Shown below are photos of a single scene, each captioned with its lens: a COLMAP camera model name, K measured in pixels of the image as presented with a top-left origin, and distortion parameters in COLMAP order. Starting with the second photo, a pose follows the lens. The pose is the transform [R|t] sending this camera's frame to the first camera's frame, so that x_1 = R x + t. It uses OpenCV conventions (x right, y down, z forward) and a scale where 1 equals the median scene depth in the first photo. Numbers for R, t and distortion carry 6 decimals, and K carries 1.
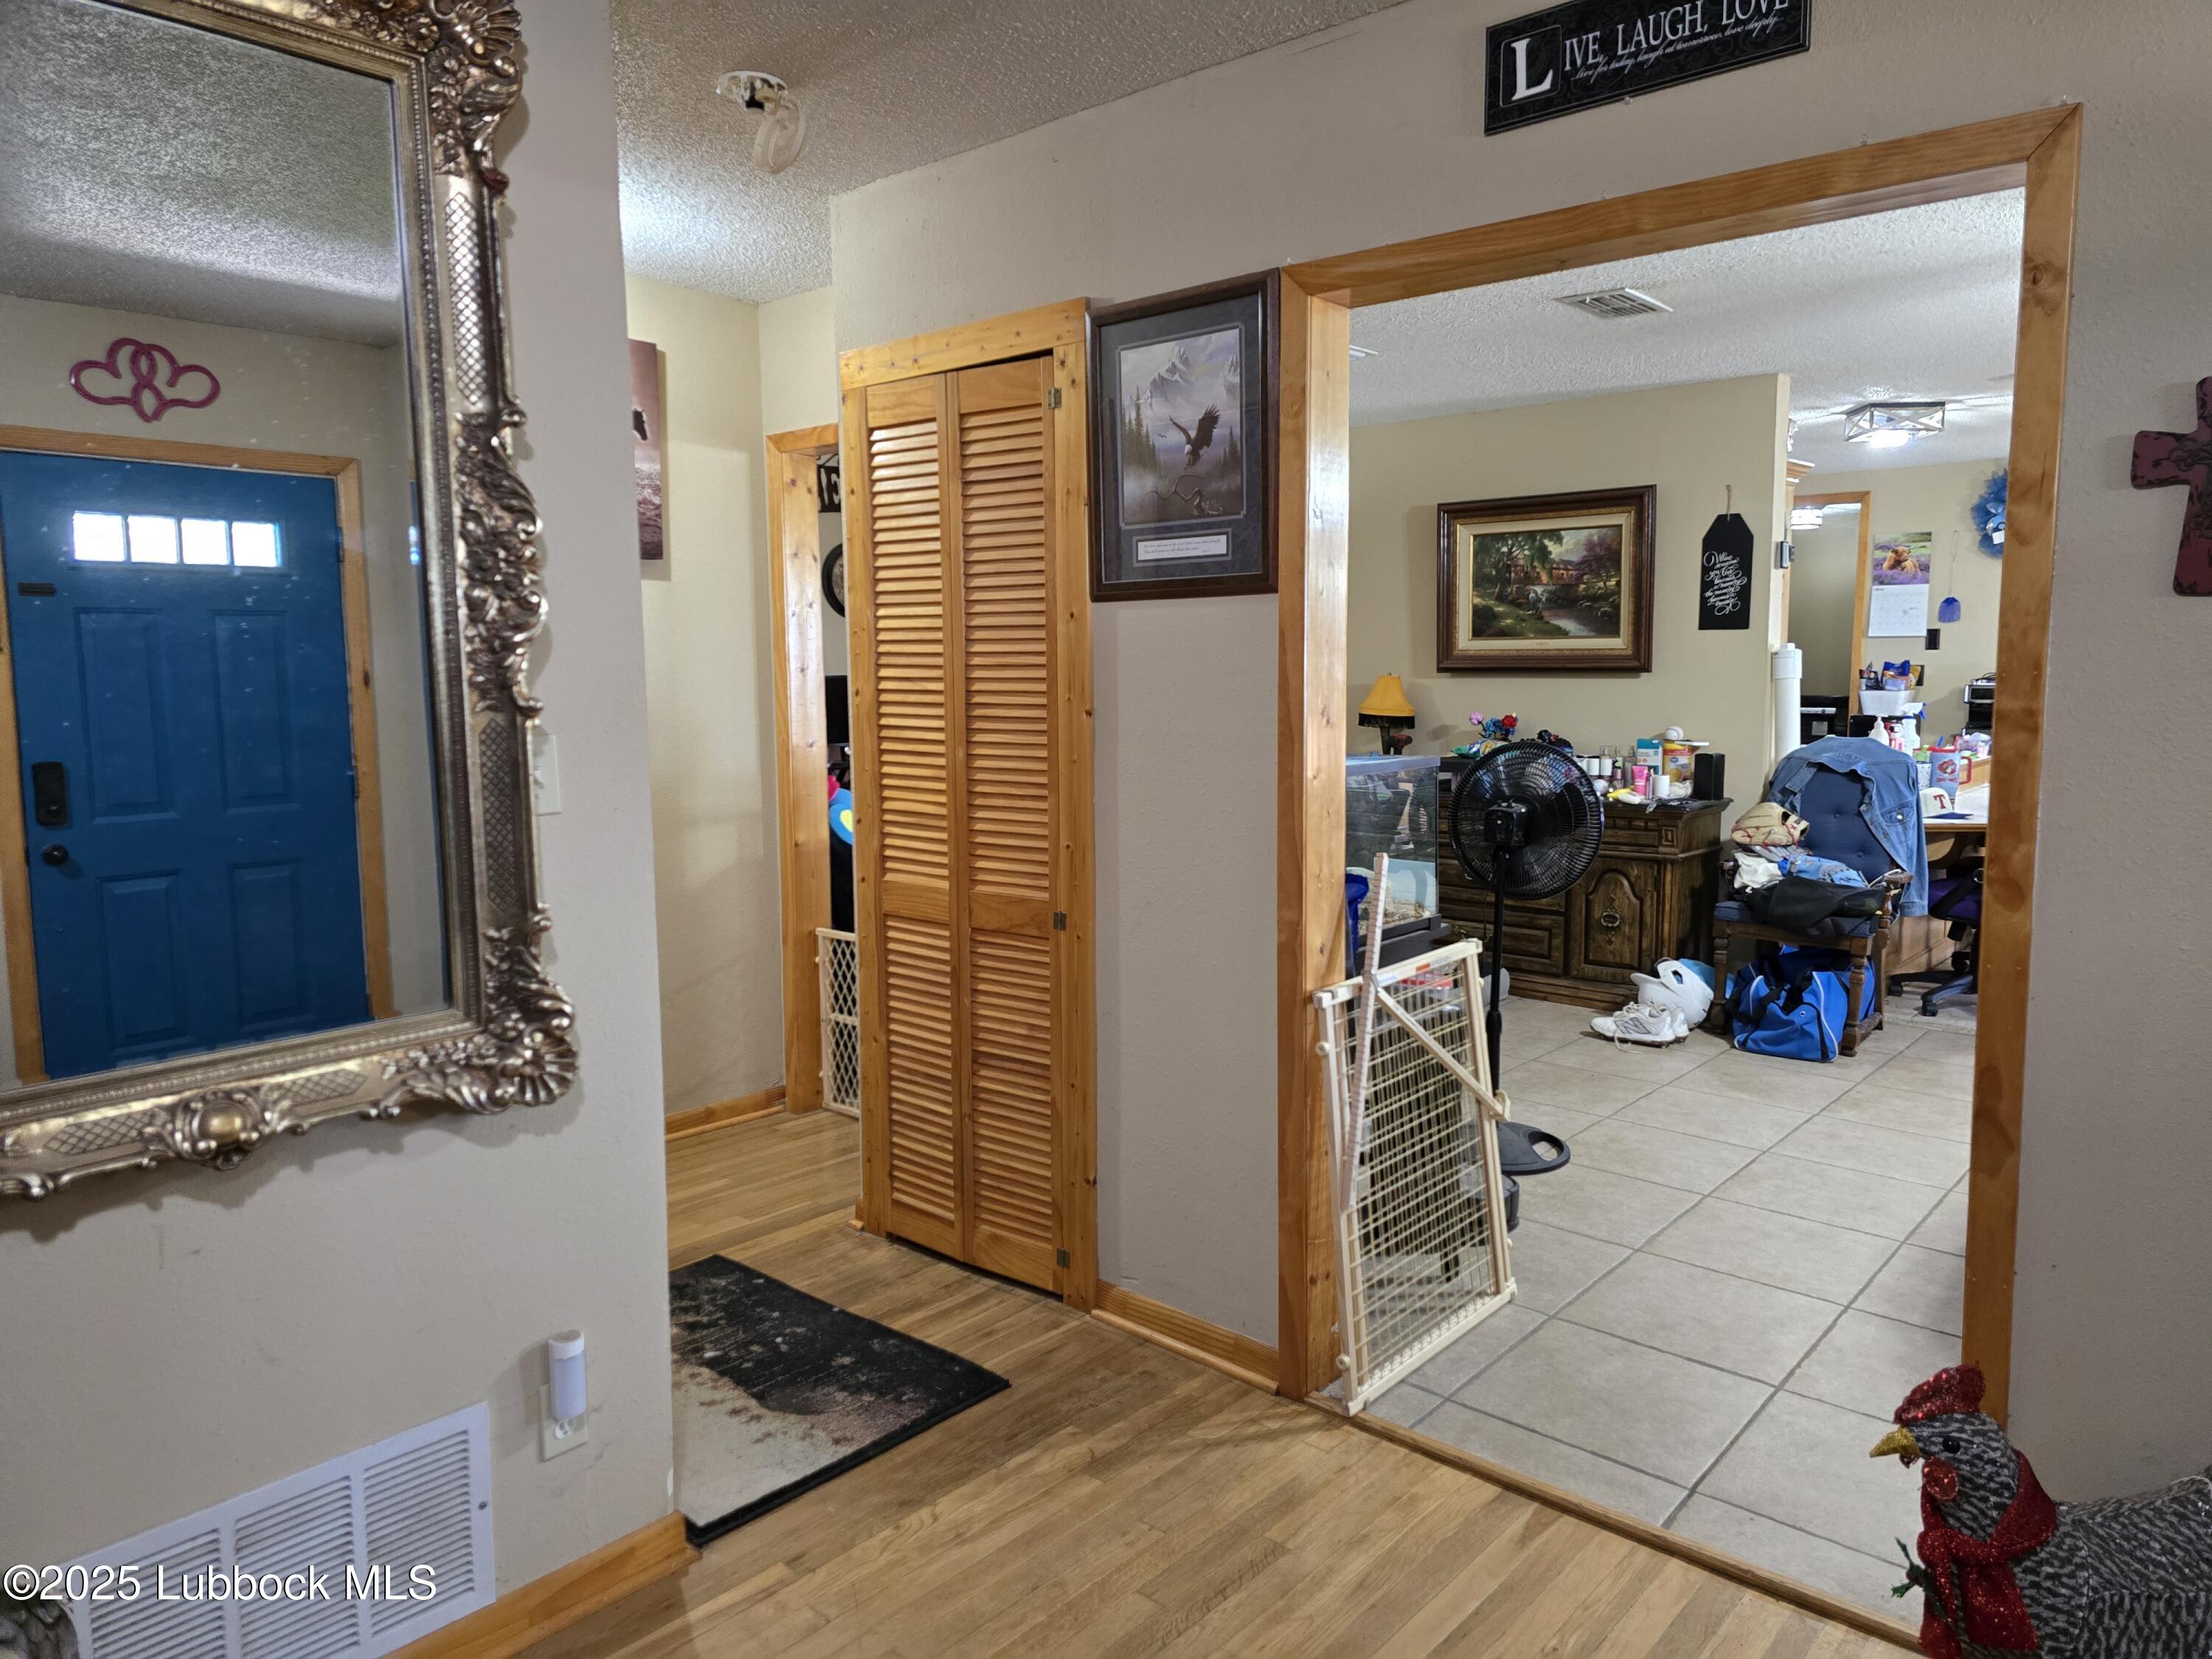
lens RADIAL K [[1524.9, 0, 1106.1], [0, 1524.9, 827.0], [0, 0, 1]] dist [0.050509, 0.001782]
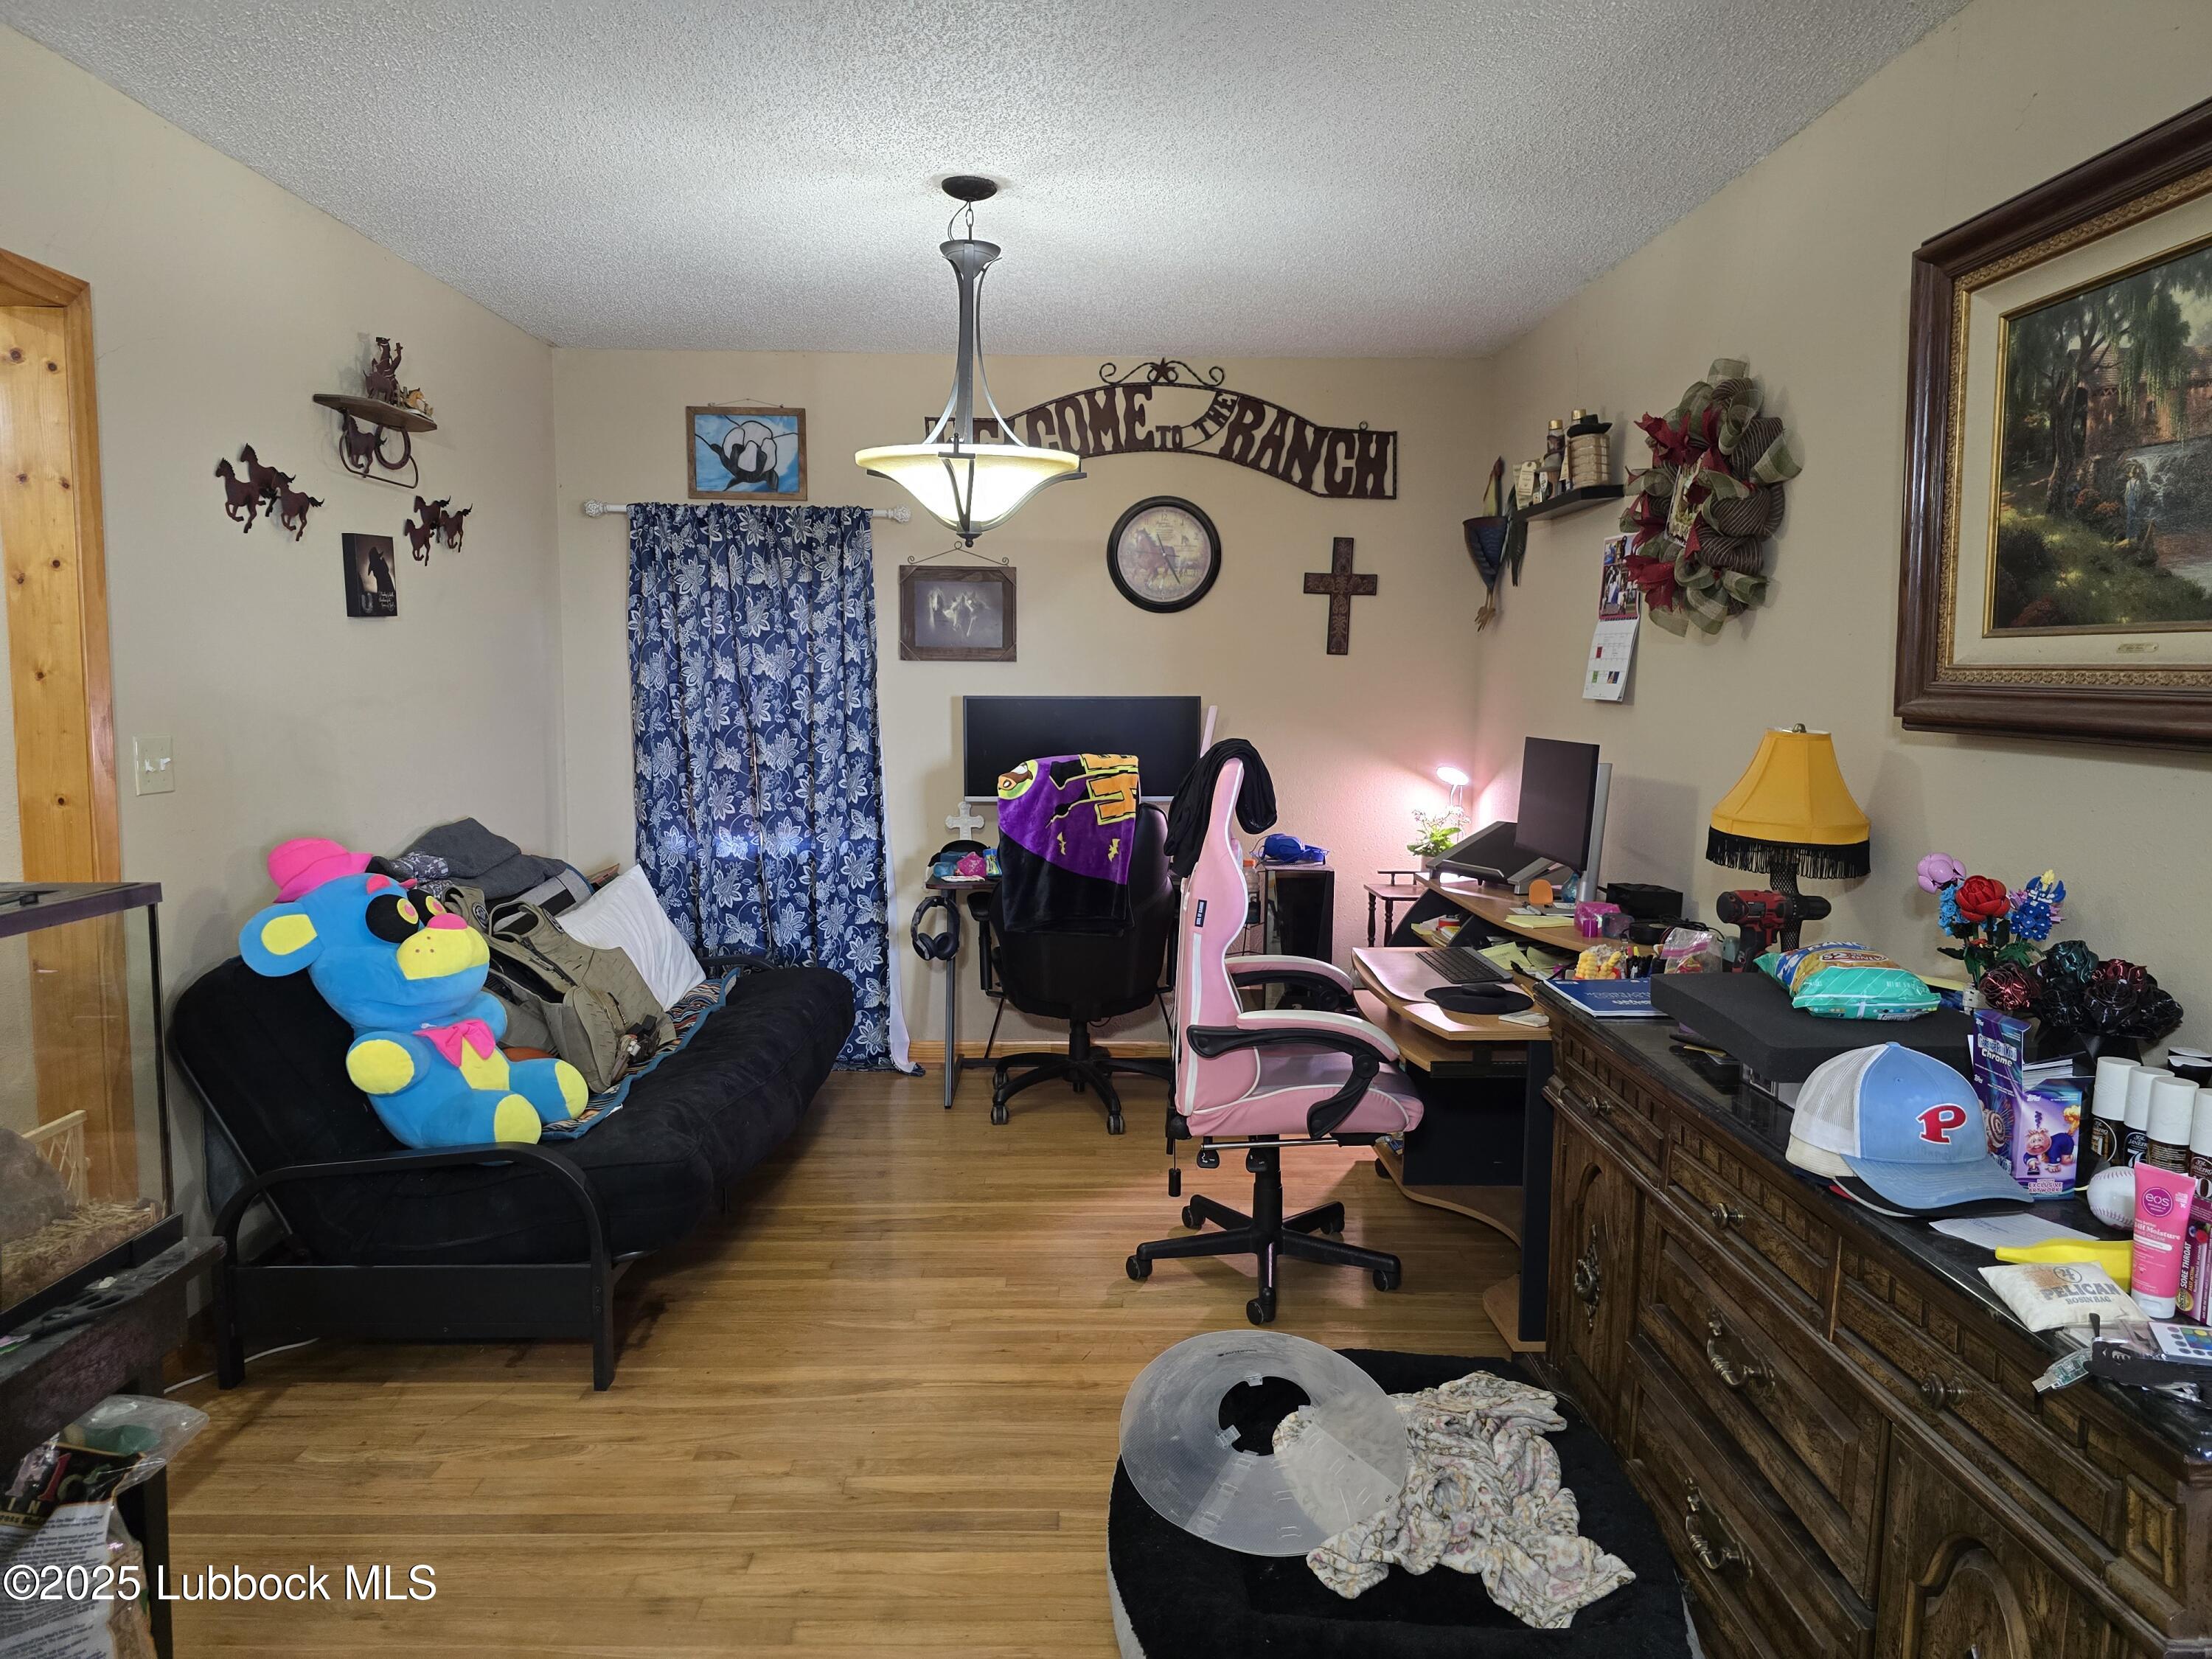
lens RADIAL K [[1524.9, 0, 1107.3], [0, 1524.9, 822.0], [0, 0, 1]] dist [0.050509, 0.001782]
pose [[0.663383, 0.089744, -0.742879, 0.372045], [-0.095877, 0.994793, 0.034560, -0.076458], [0.742112, 0.048299, 0.668533, 0.643649]]
